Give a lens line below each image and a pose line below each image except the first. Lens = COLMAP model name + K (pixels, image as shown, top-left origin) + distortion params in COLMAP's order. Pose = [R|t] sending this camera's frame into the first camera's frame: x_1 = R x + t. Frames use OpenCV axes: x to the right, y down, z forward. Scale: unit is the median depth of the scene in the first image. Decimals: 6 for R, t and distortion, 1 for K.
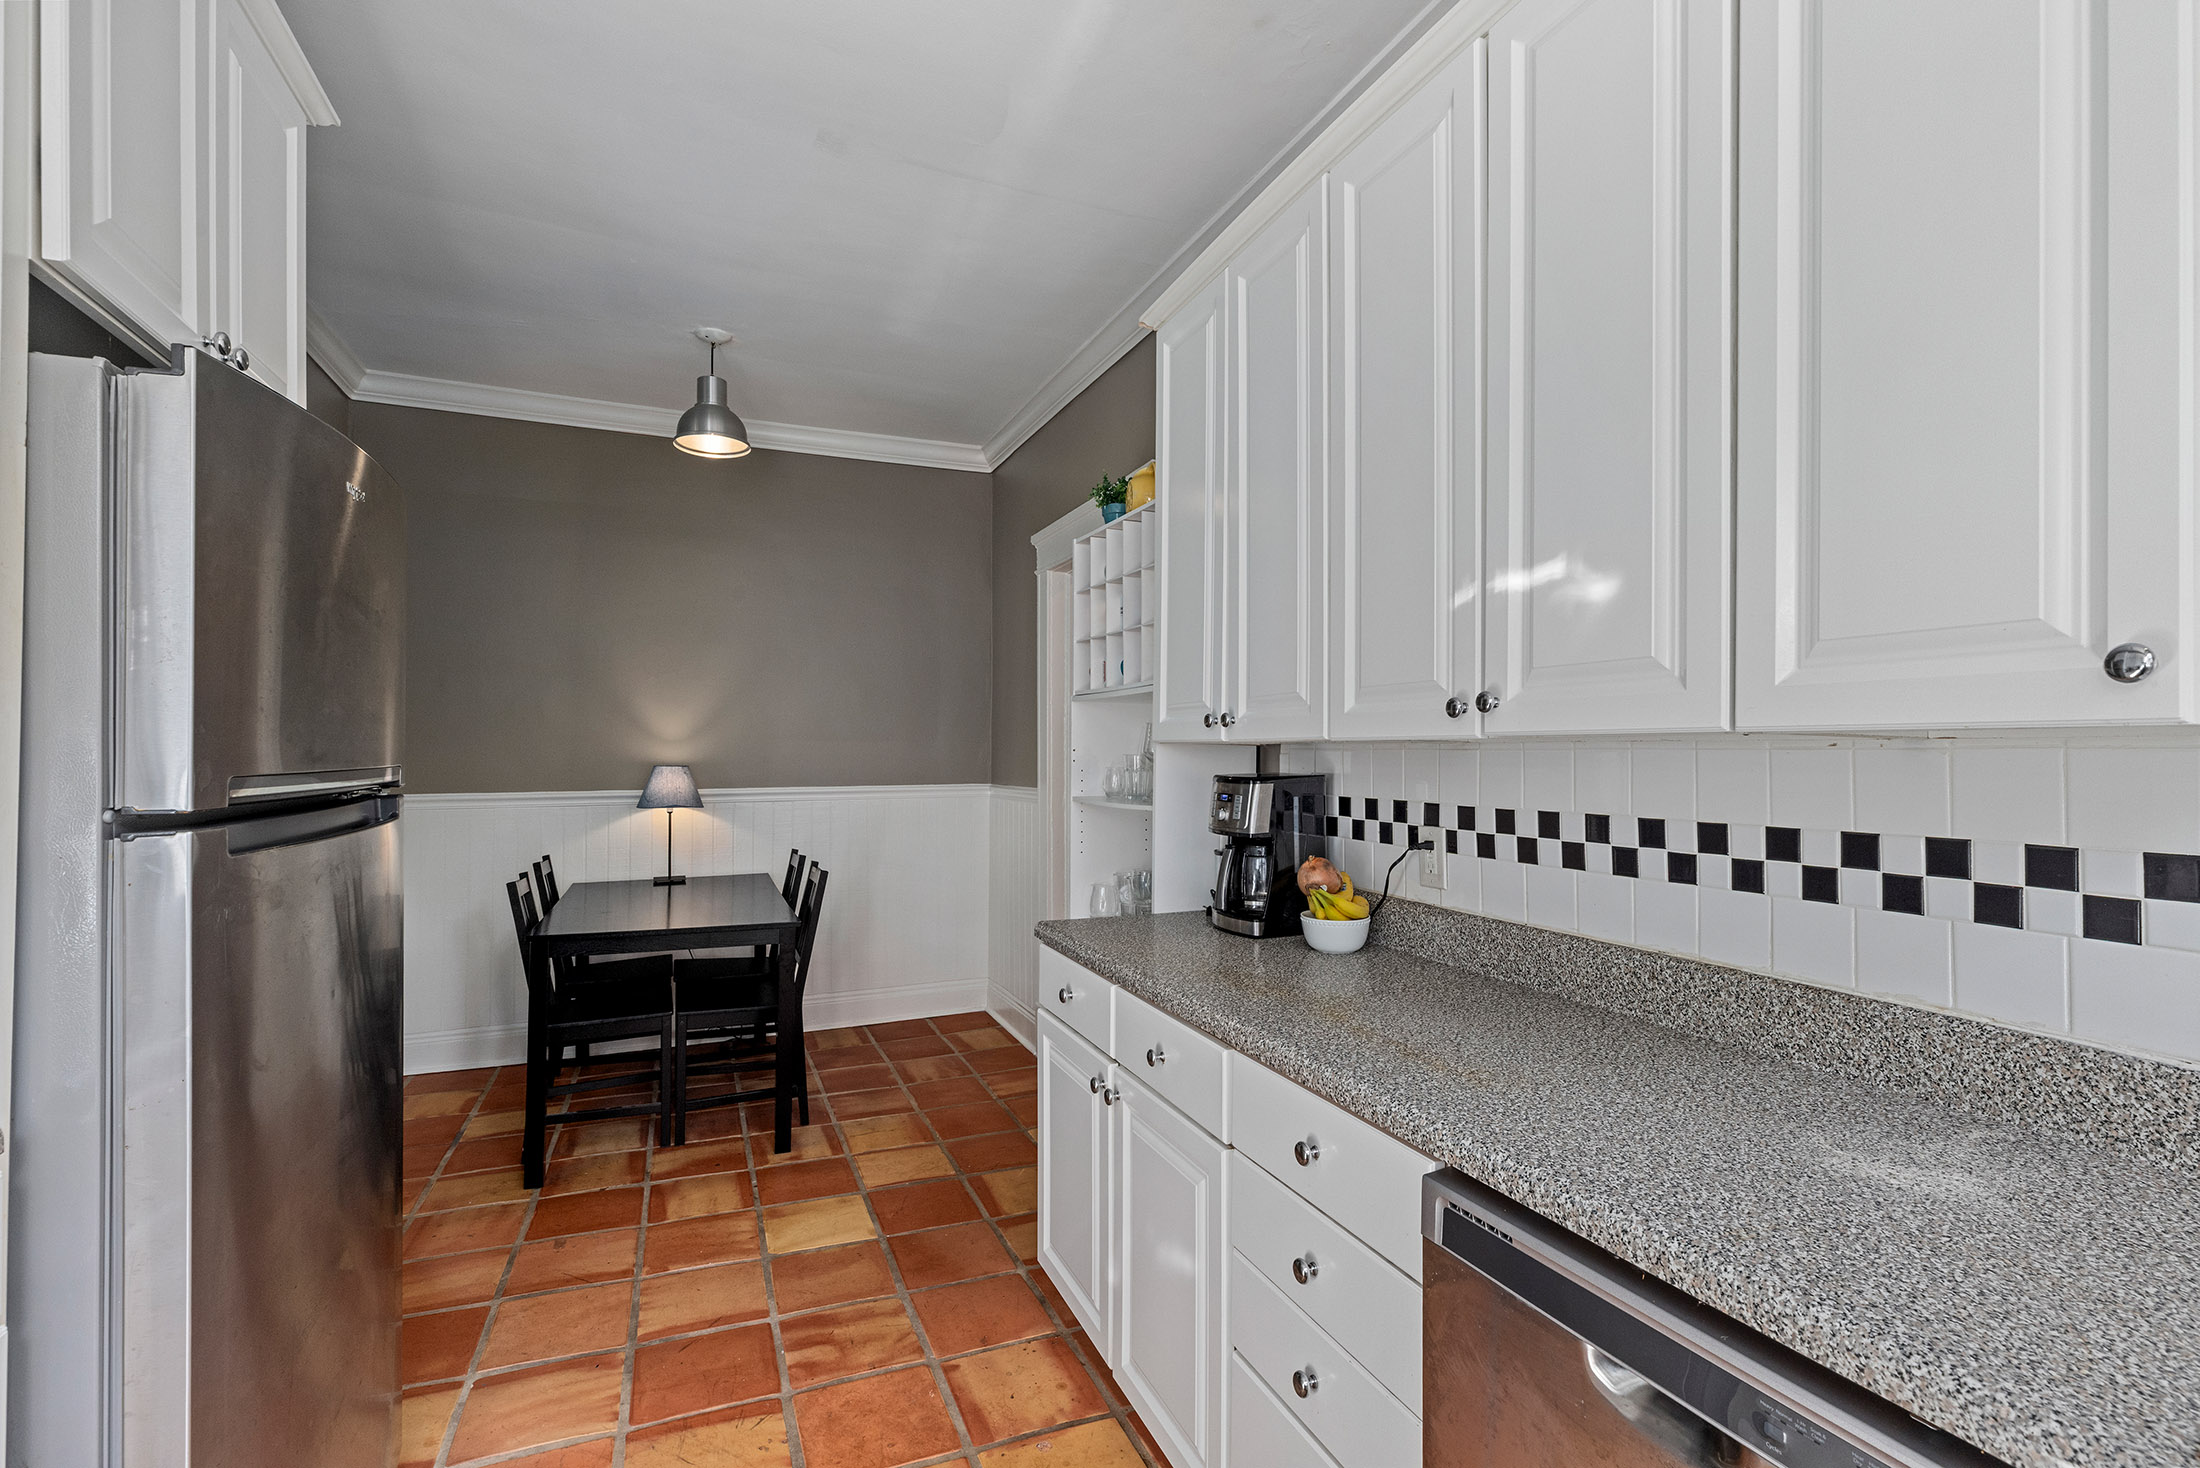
lens RADIAL K [[986.5, 0, 1106.4], [0, 986.5, 729.2], [0, 0, 1]] dist [0.000642, -0.000571]
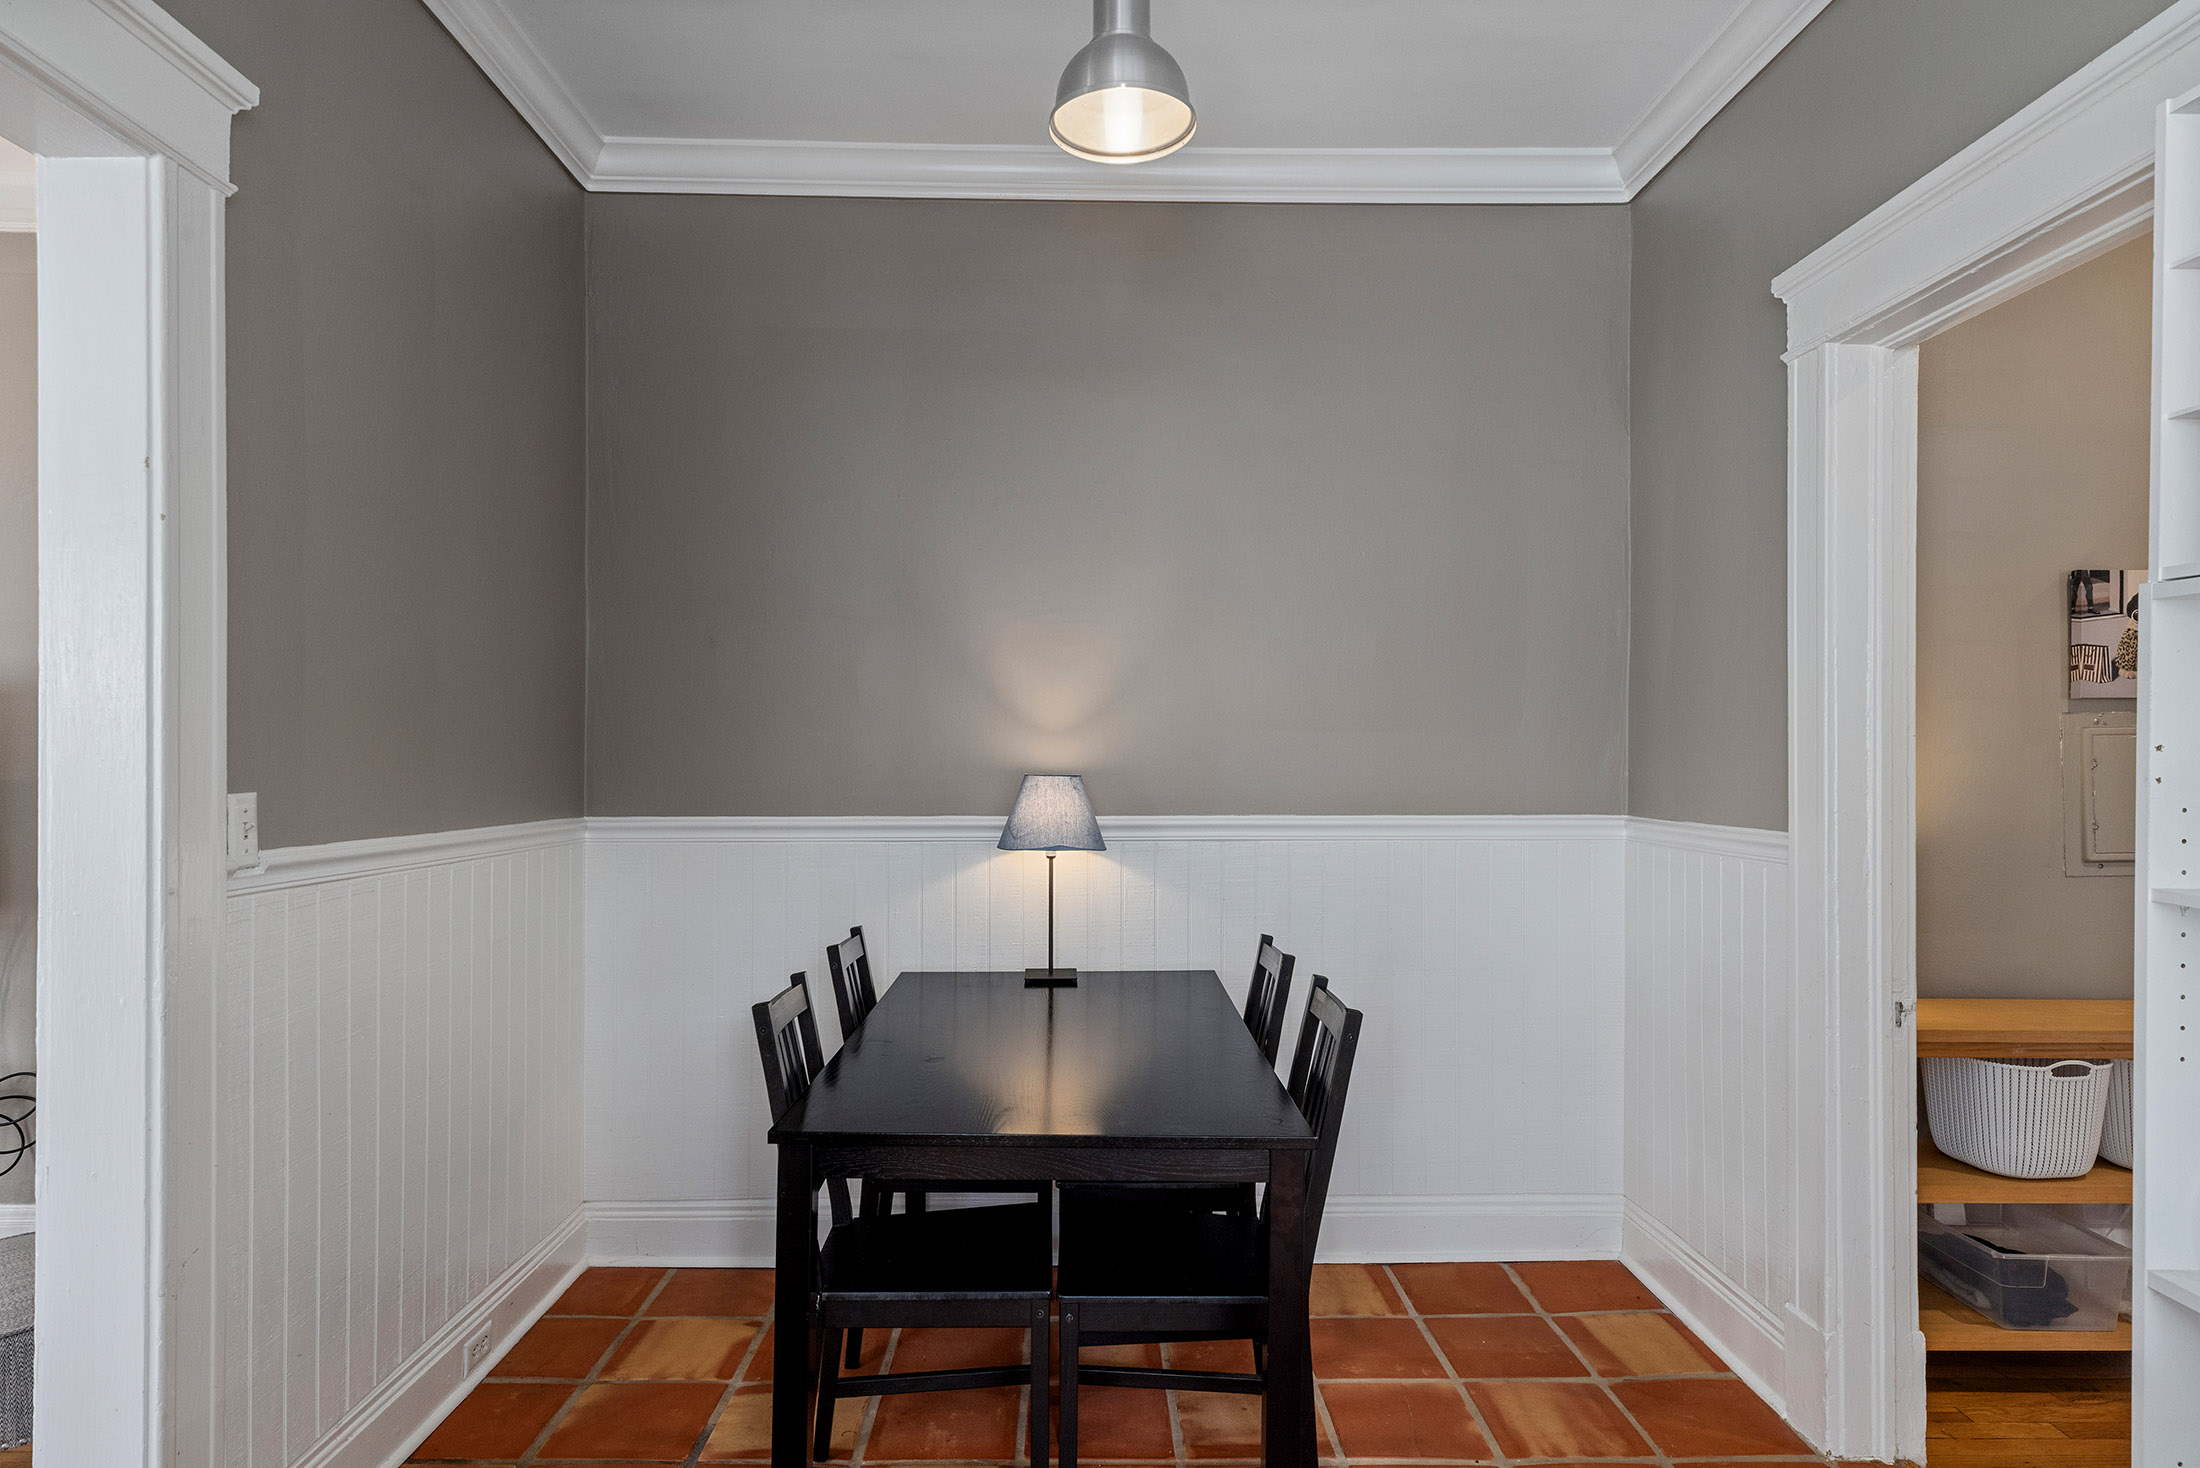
lens RADIAL K [[1270.4, 0, 1097.1], [0, 1270.4, 745.4], [0, 0, 1]] dist [-0.001012, -0.000063]
pose [[0.924986, 0.002164, -0.379994, -0.145044], [0.003922, 0.999876, 0.015242, 0.009267], [0.379980, -0.015589, 0.924863, 0.346037]]
